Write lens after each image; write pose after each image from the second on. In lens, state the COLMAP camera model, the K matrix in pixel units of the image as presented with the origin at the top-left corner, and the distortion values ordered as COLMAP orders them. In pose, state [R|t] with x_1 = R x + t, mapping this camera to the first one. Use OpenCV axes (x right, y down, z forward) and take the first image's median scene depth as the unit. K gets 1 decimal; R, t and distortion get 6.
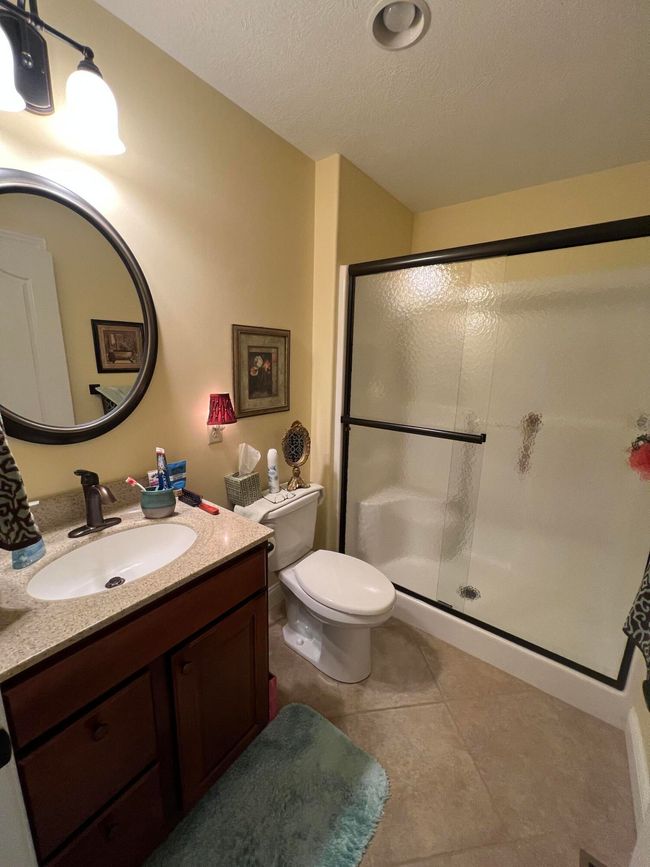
lens RADIAL K [[347.0, 0, 323.8], [0, 347.0, 431.4], [0, 0, 1]] dist [-0.001827, 0.000543]
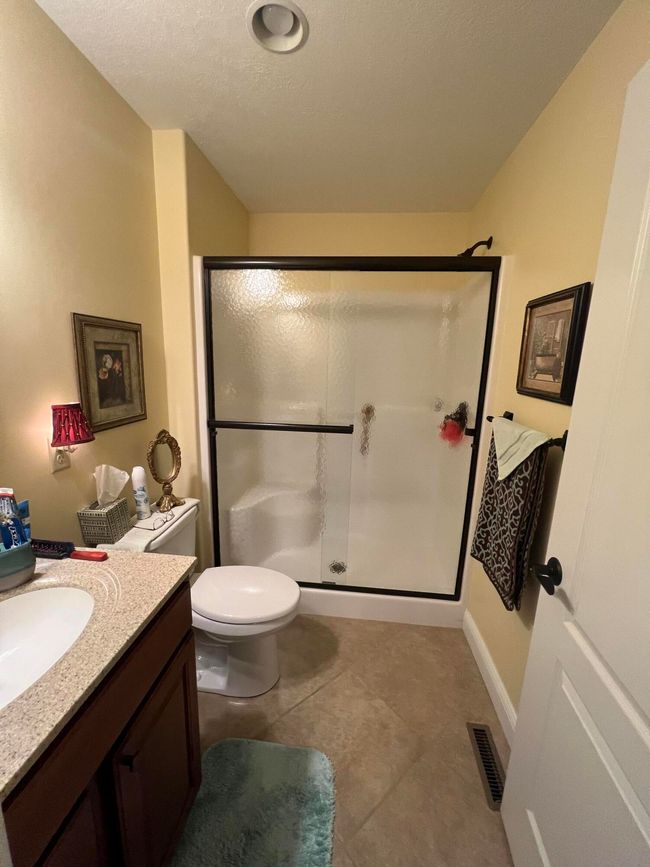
lens RADIAL K [[347.0, 0, 326.5], [0, 347.0, 432.2], [0, 0, 1]] dist [-0.001827, 0.000543]
pose [[0.852400, -0.102699, 0.512705, -0.198761], [0.100126, 0.994436, 0.032728, -0.014931], [-0.513214, 0.023438, 0.857941, 0.060055]]
